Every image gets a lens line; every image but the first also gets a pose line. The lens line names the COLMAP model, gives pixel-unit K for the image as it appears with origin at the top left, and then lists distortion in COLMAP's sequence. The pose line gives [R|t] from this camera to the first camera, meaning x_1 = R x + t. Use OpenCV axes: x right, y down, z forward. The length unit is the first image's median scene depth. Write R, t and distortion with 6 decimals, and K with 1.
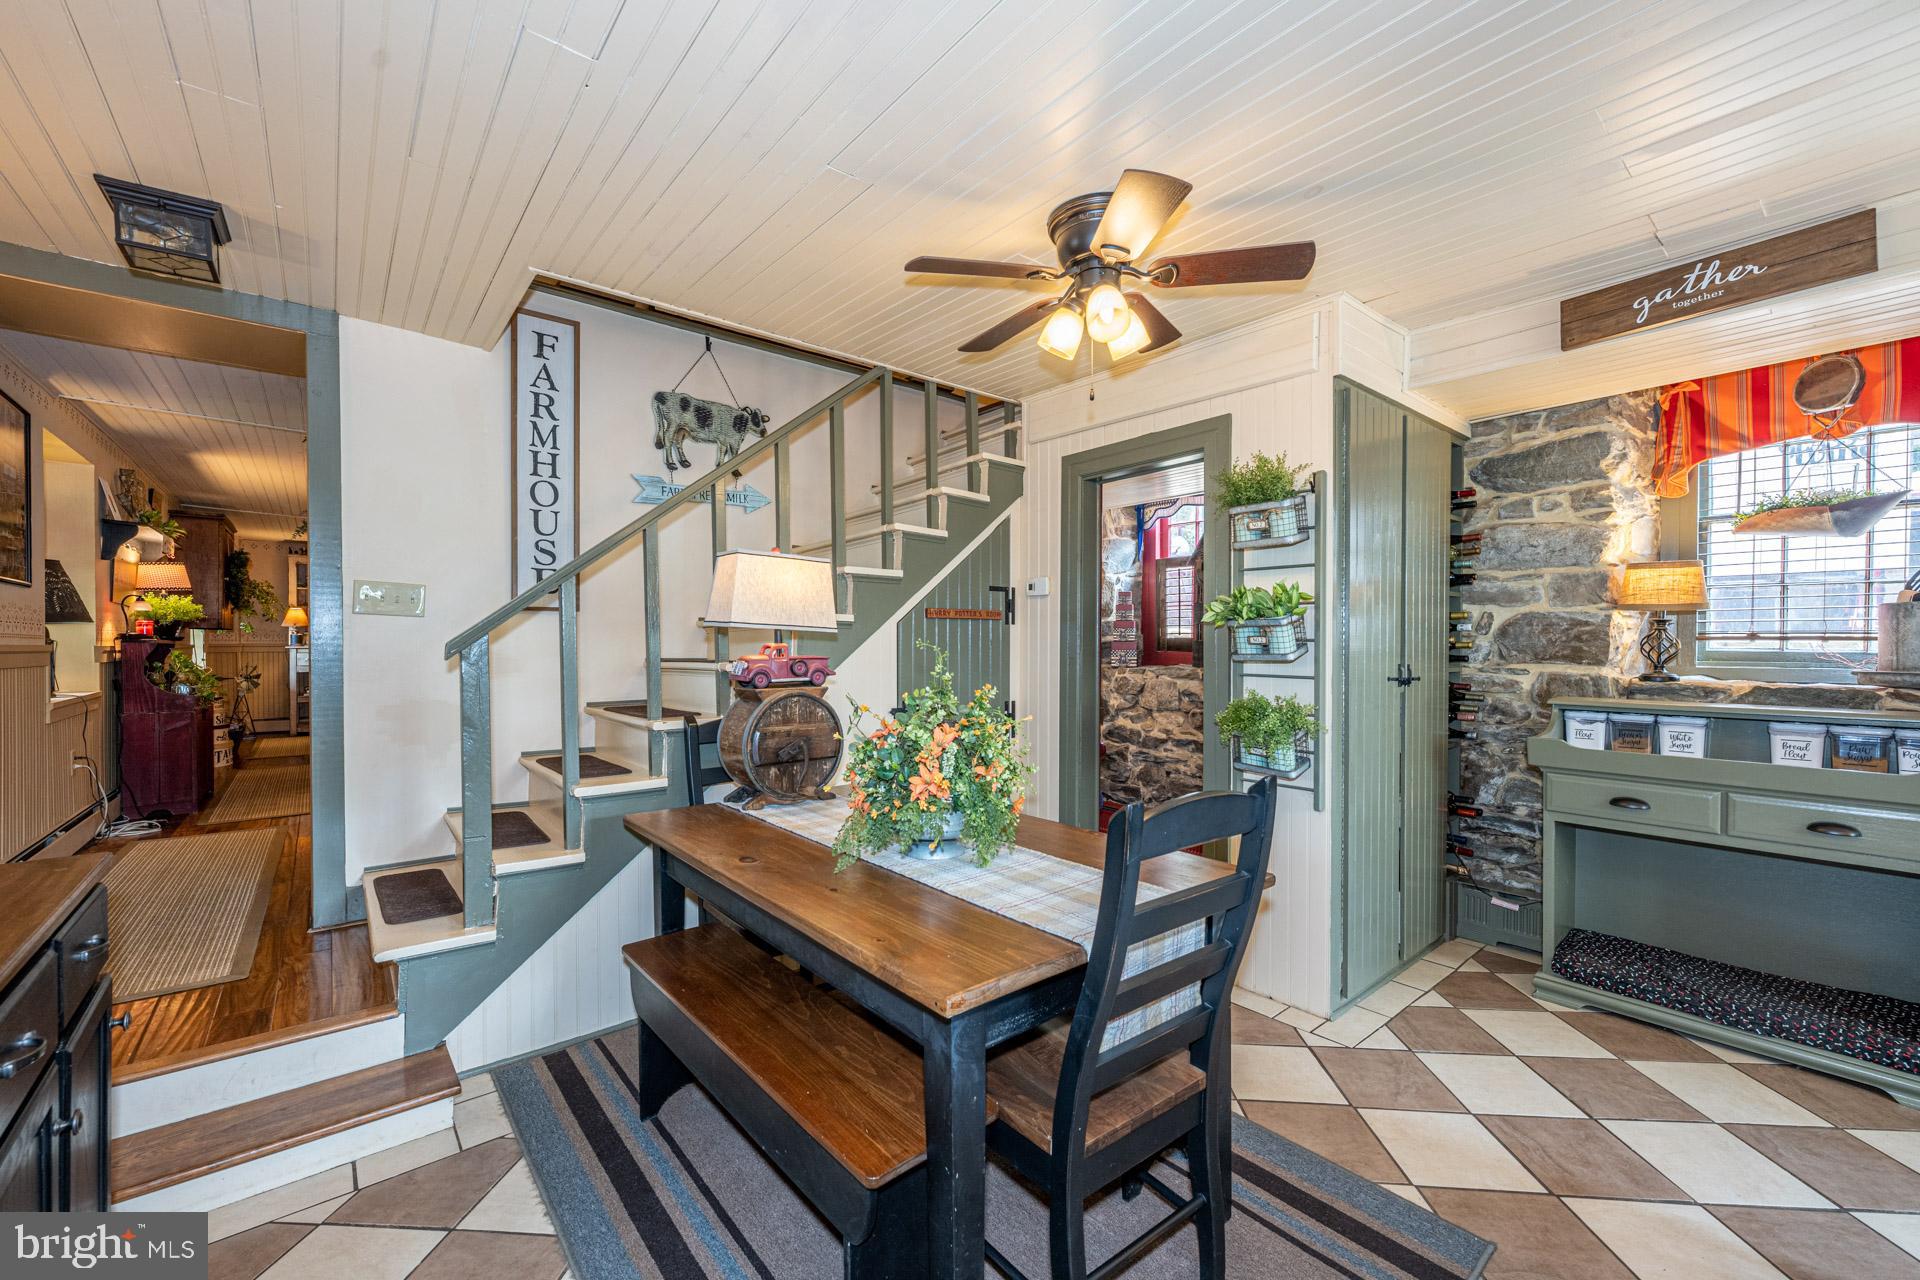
lens RADIAL K [[763.7, 0, 952.5], [0, 763.7, 649.3], [0, 0, 1]] dist [0.001840, 0.000166]
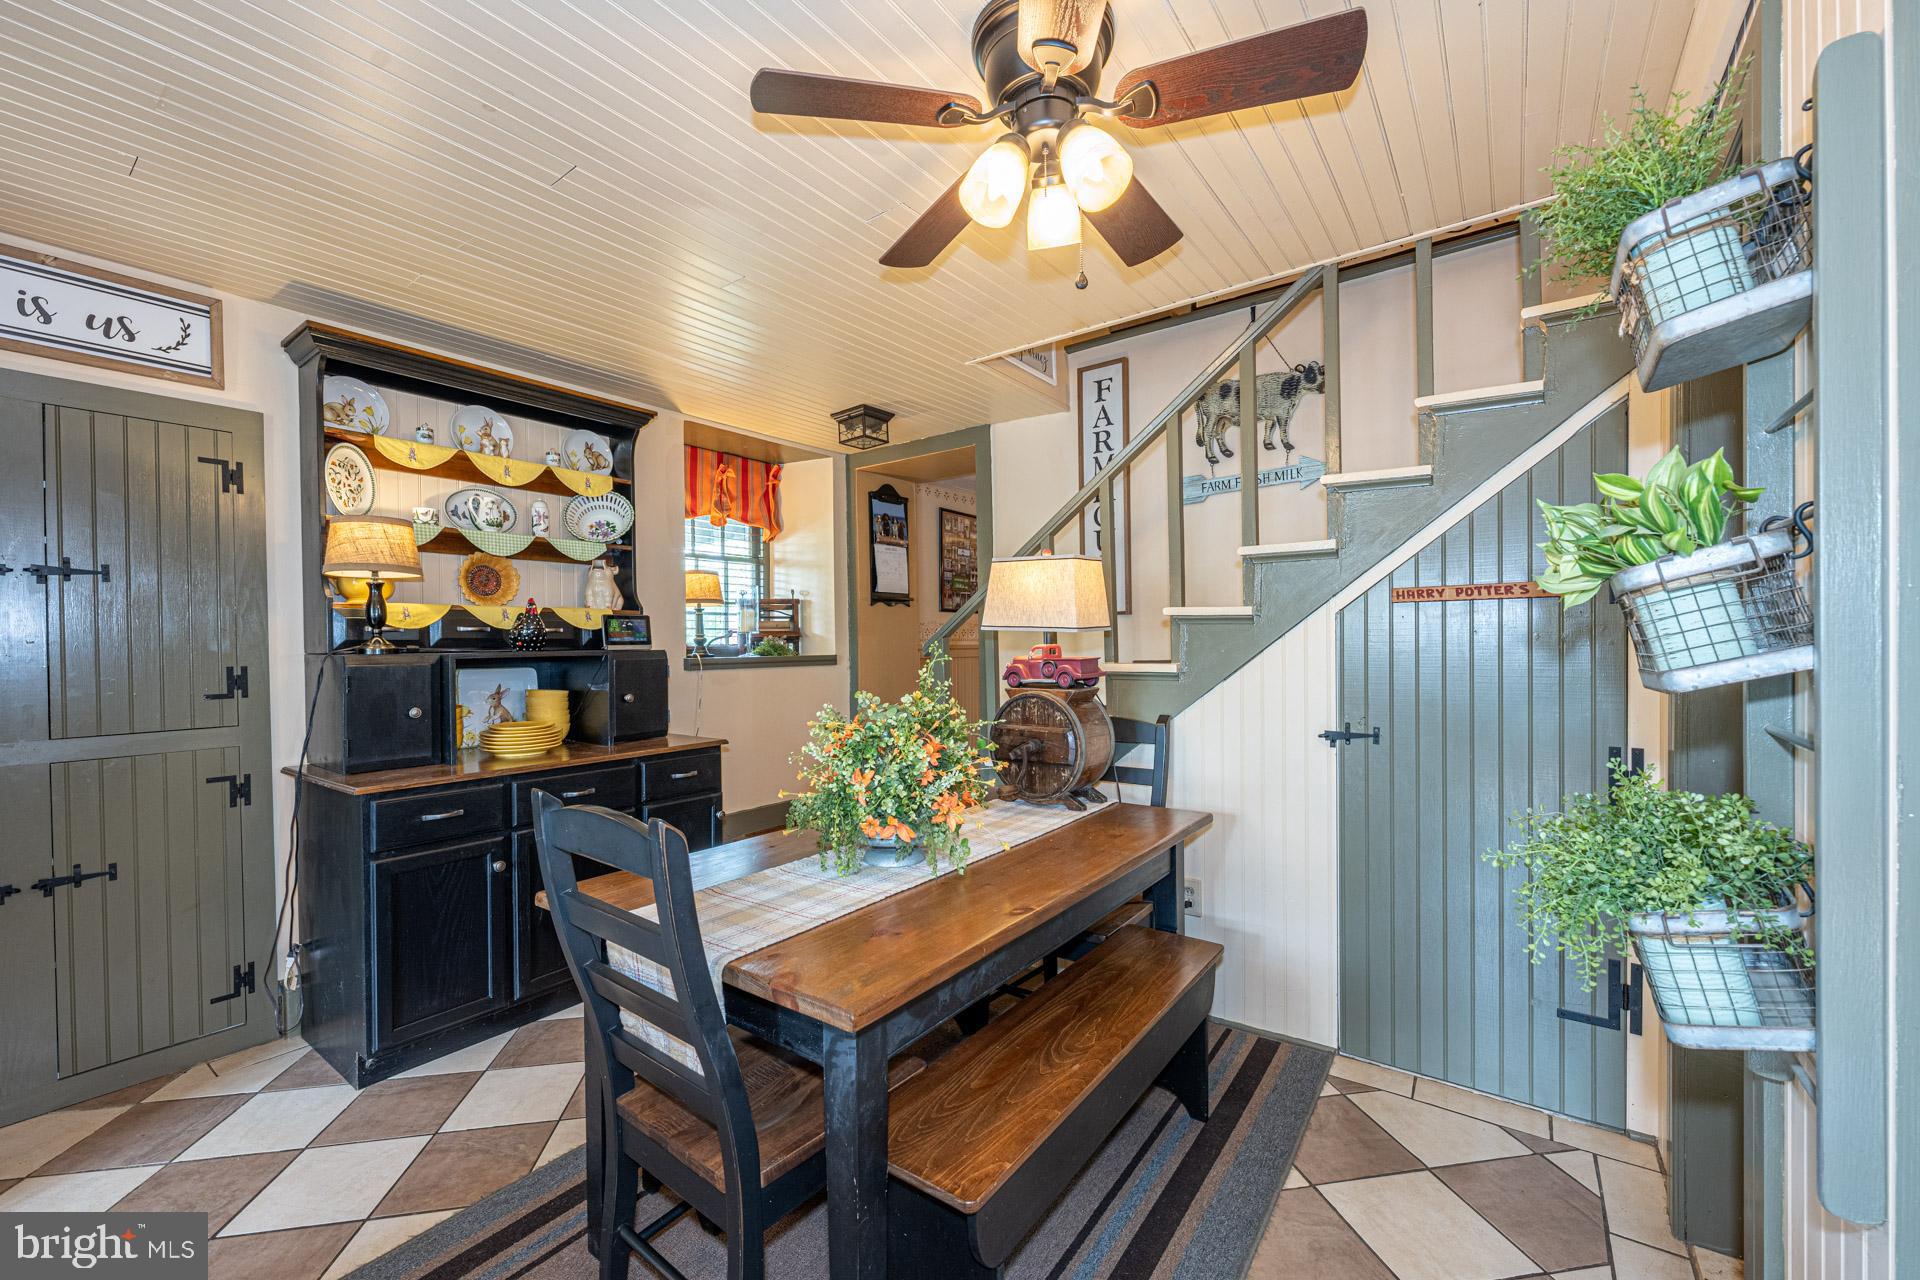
lens RADIAL K [[763.7, 0, 952.5], [0, 763.7, 649.3], [0, 0, 1]] dist [0.001840, 0.000166]
pose [[0.237372, 0.008174, -0.971384, 0.556871], [0.001905, 0.999959, 0.008880, -0.008082], [0.971417, -0.003959, 0.237347, 0.492337]]
